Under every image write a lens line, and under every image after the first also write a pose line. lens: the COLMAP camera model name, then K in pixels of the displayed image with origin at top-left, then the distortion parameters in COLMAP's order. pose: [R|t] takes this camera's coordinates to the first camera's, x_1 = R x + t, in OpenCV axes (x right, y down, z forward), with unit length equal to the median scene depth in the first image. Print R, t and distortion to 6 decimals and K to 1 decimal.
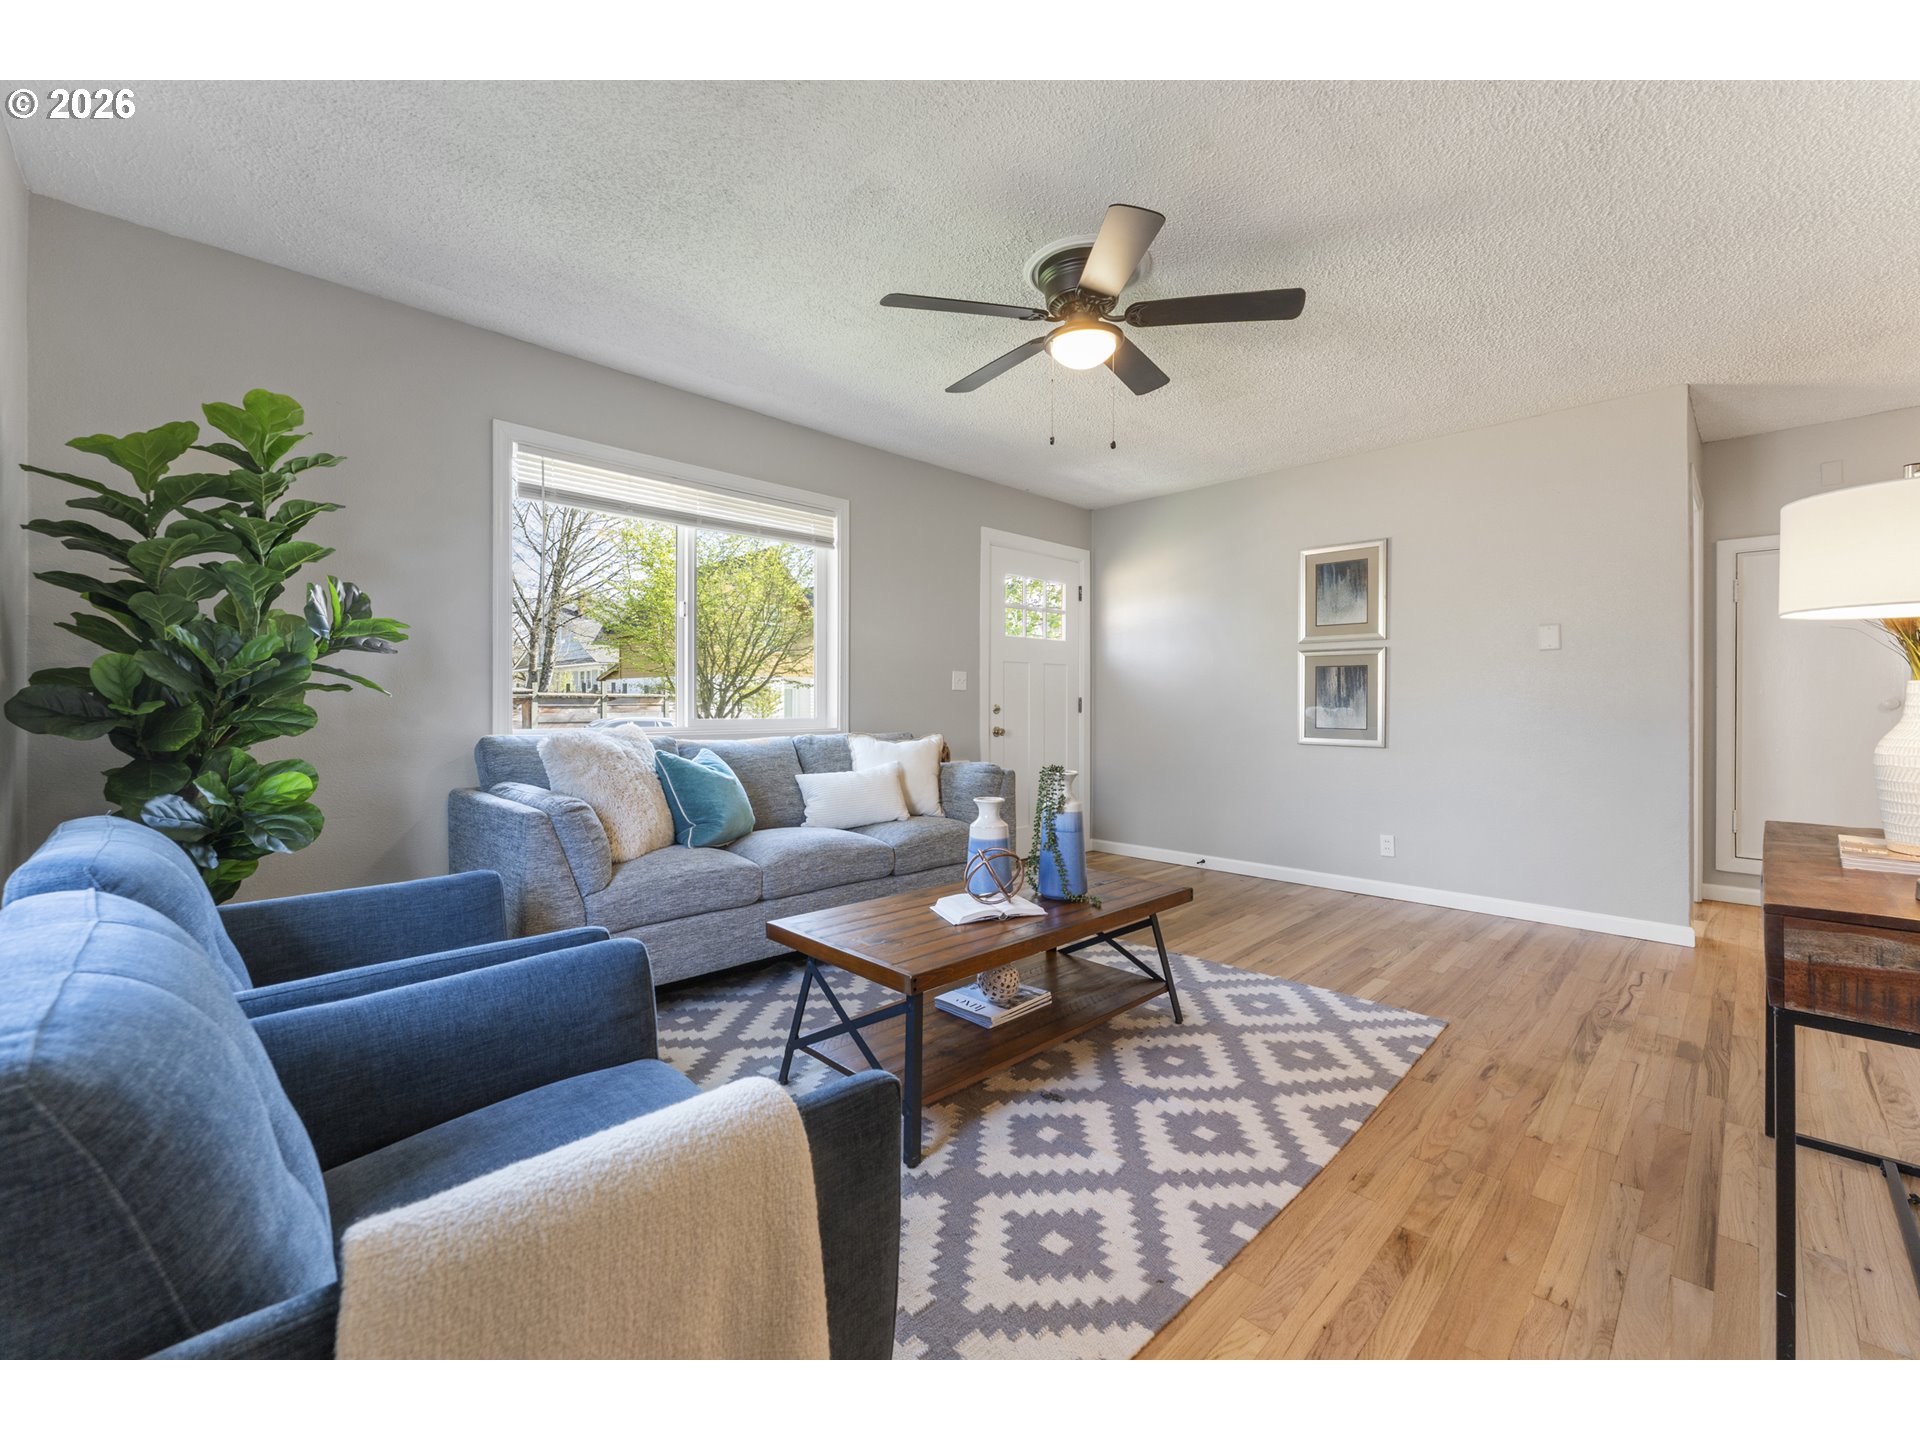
lens RADIAL K [[780.2, 0, 976.8], [0, 780.2, 706.7], [0, 0, 1]] dist [0.003235, -0.000930]
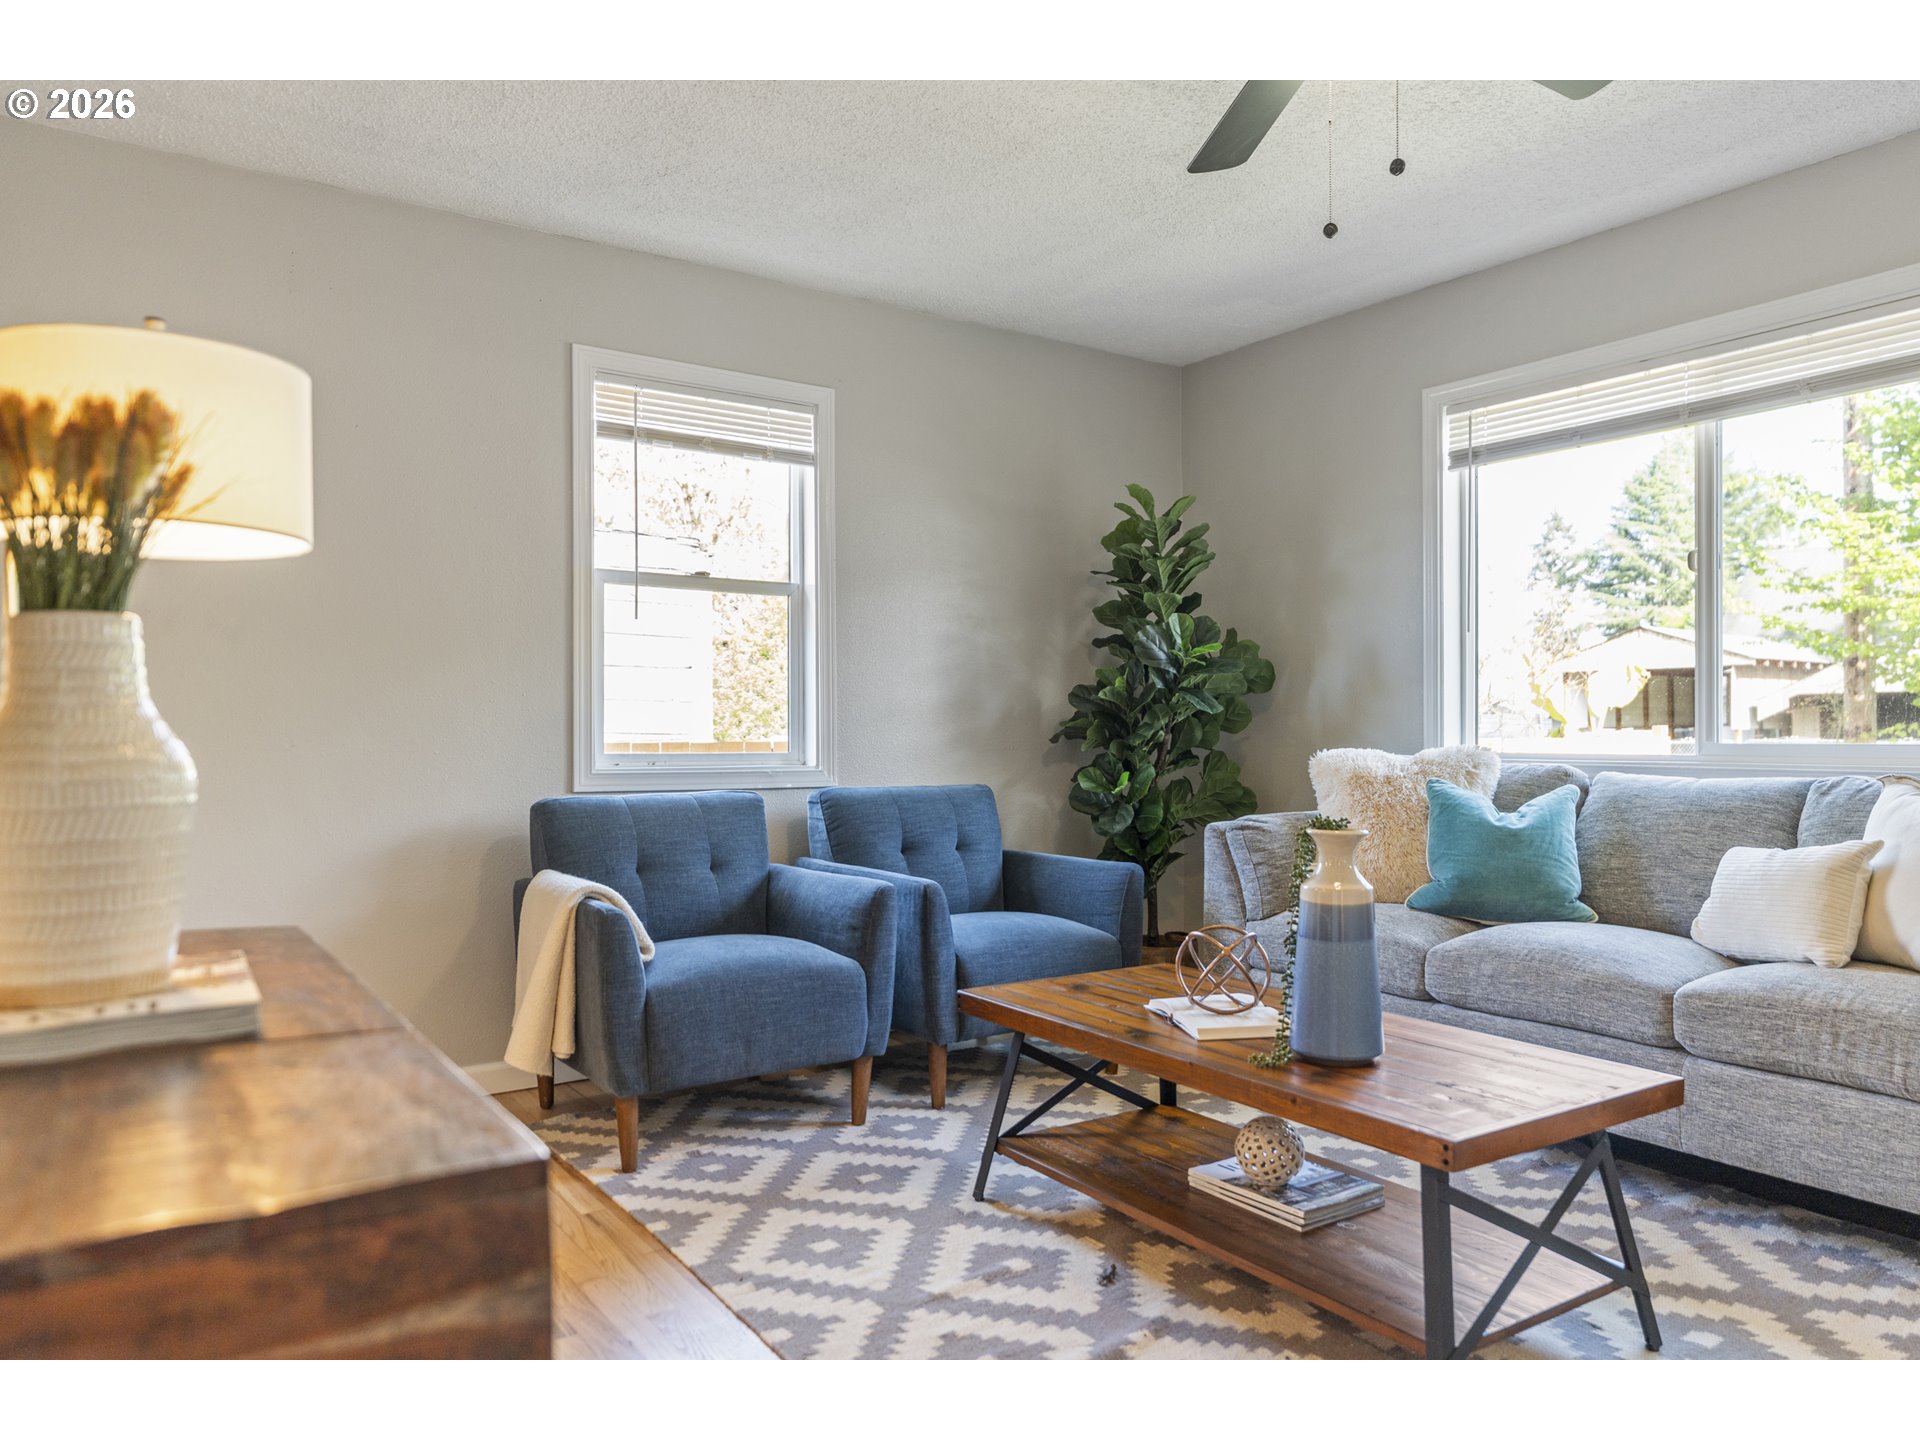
lens RADIAL K [[1292.1, 0, 969.7], [0, 1292.1, 729.7], [0, 0, 1]] dist [0.007284, 0.002227]
pose [[-0.187291, -0.002131, -0.982302, 1.067382], [-0.001790, 0.999997, -0.001828, 0.014372], [0.982303, 0.001416, -0.187295, 0.934237]]
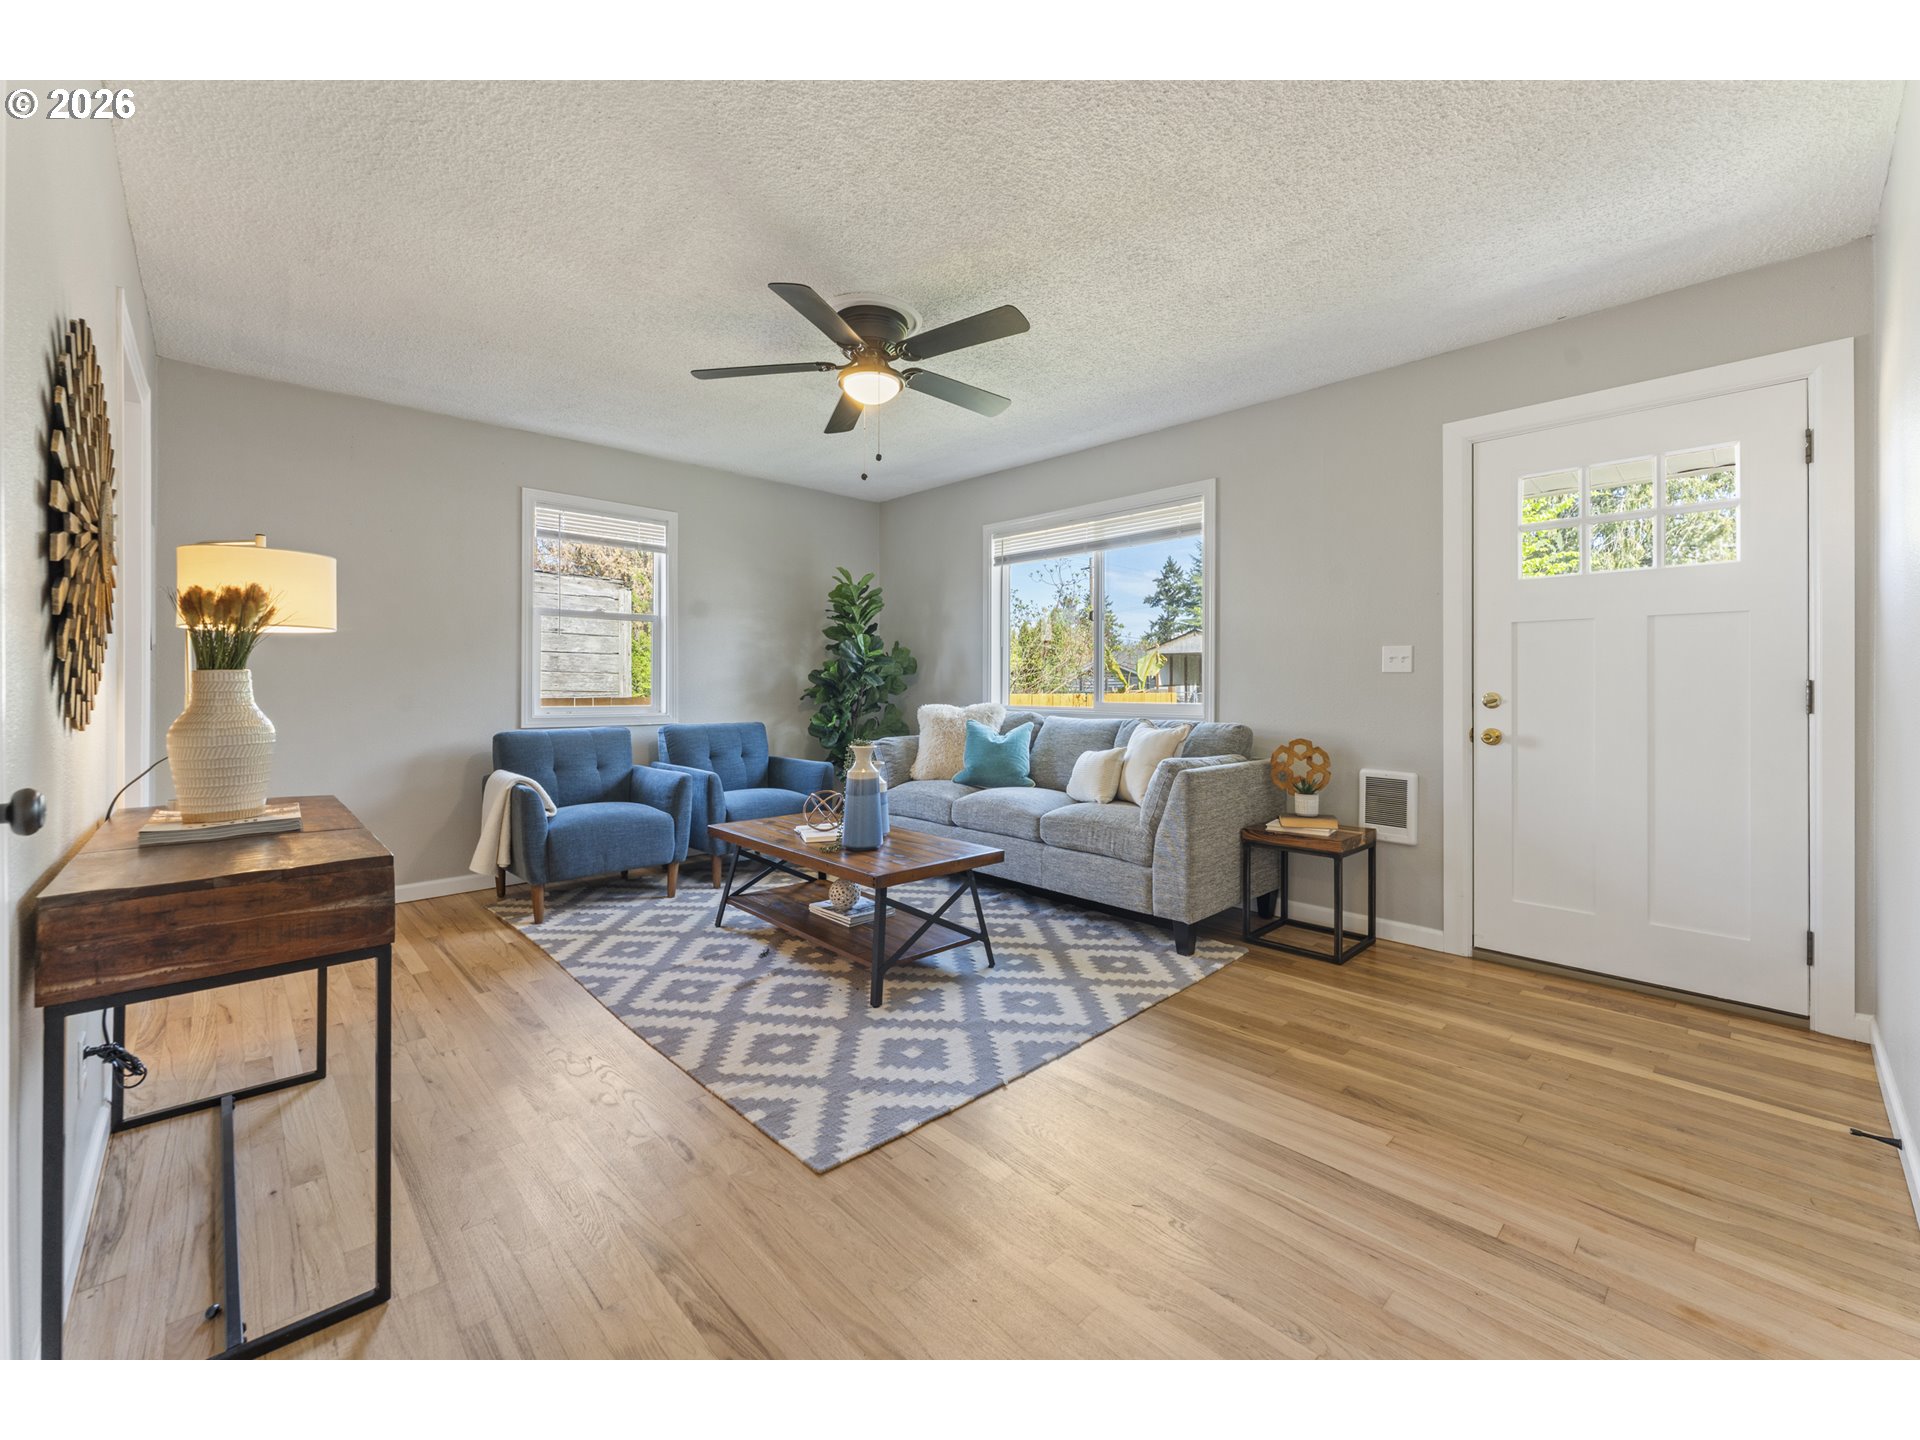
lens RADIAL K [[780.2, 0, 969.2], [0, 780.2, 680.4], [0, 0, 1]] dist [0.003235, -0.000930]
pose [[-0.021750, -0.005723, -0.999747, 1.354572], [-0.004951, 0.999972, -0.005617, -0.014736], [0.999751, 0.004828, -0.021778, 1.215030]]
